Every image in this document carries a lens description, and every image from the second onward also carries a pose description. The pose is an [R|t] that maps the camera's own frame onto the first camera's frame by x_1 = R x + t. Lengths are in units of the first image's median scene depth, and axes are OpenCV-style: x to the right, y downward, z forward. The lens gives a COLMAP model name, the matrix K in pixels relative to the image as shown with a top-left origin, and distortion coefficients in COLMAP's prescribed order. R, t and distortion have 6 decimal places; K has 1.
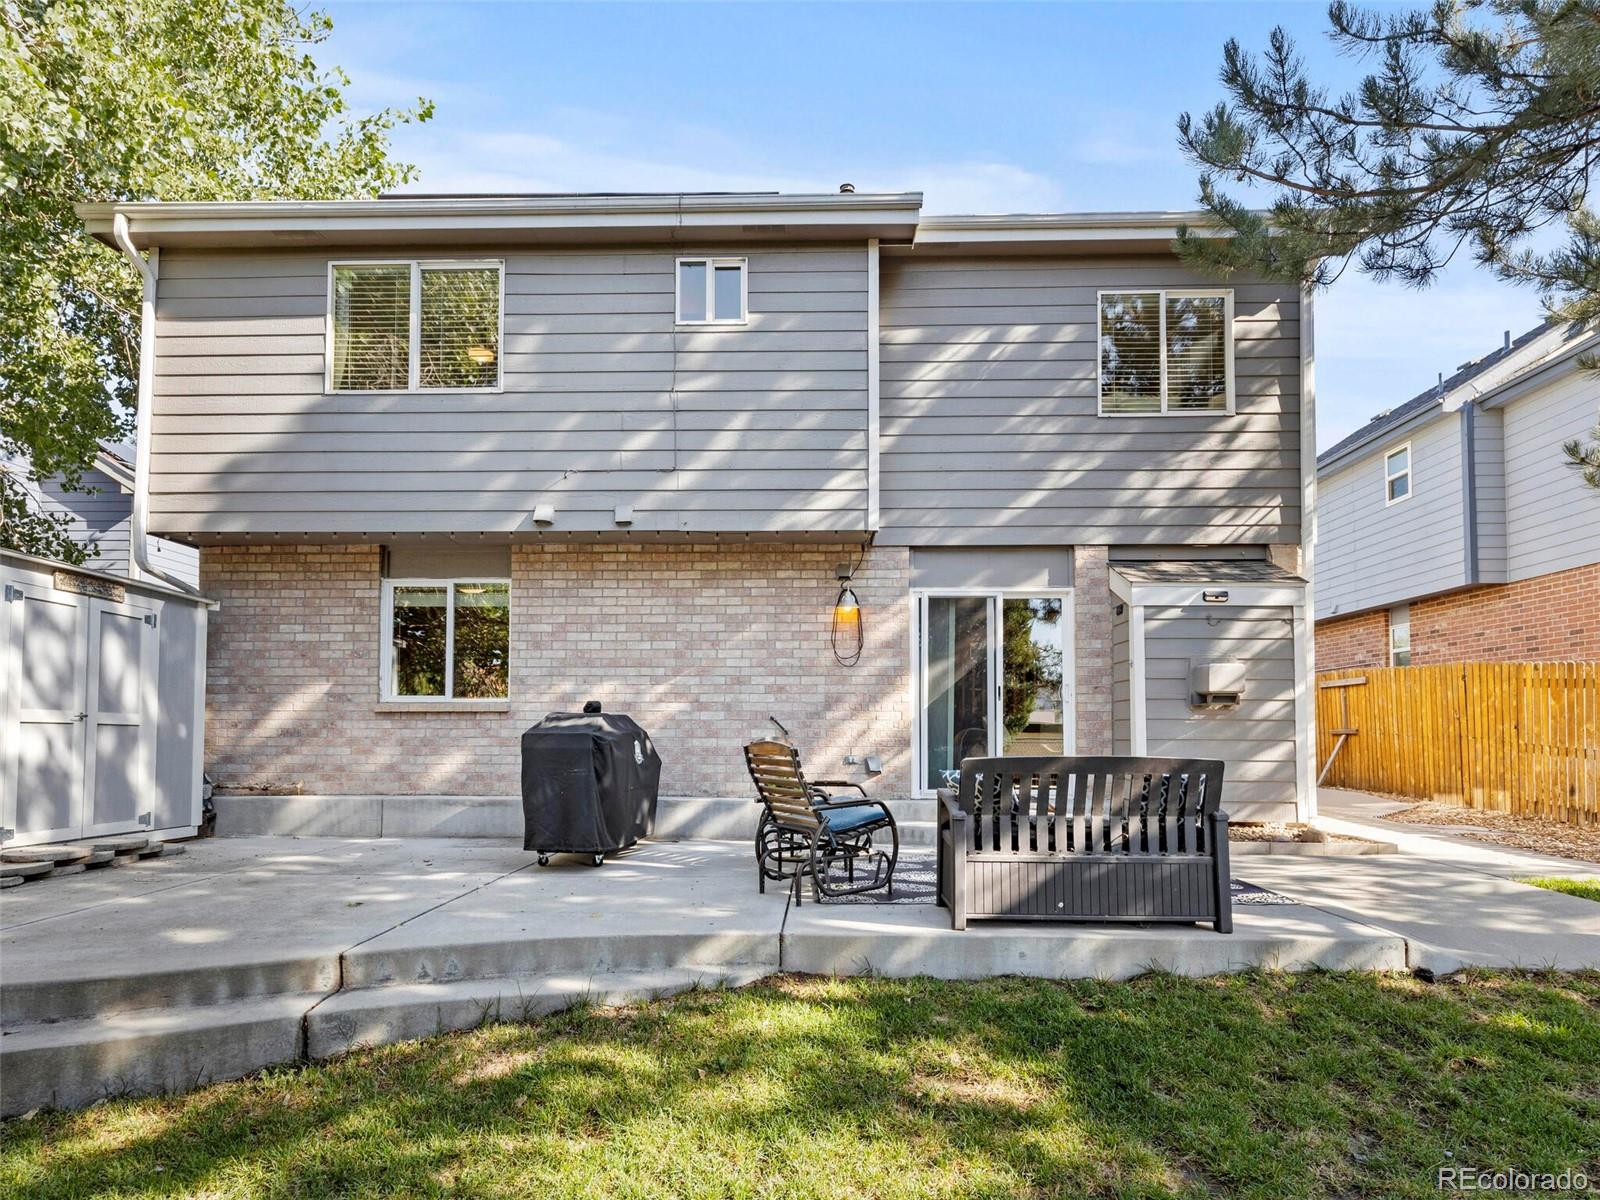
lens RADIAL K [[774.1, 0, 786.1], [0, 774.1, 682.5], [0, 0, 1]] dist [0.003582, -0.001083]
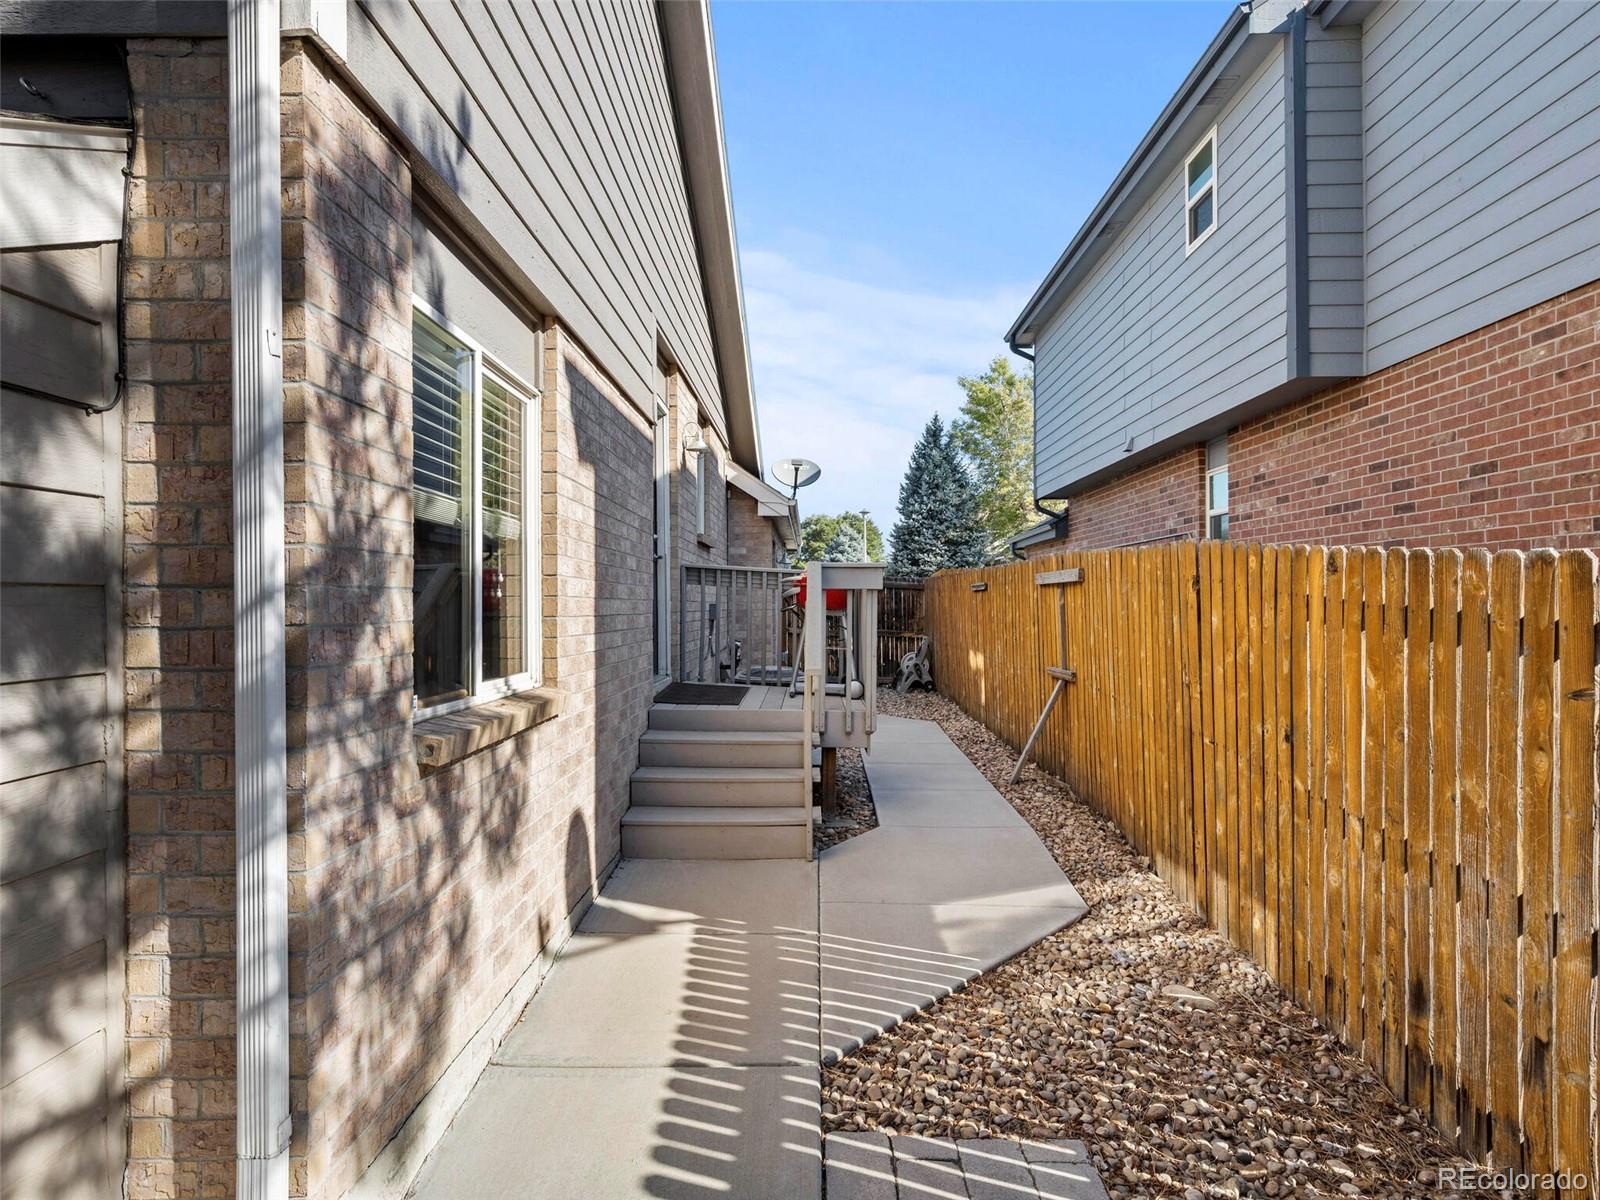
lens RADIAL K [[856.3, 0, 768.6], [0, 856.3, 582.6], [0, 0, 1]] dist [0.002015, -0.000064]
pose [[0.996978, -0.015057, 0.076209, 0.540637], [0.012396, 0.999301, 0.035277, -0.020427], [-0.076687, -0.034226, 0.996468, 0.508860]]
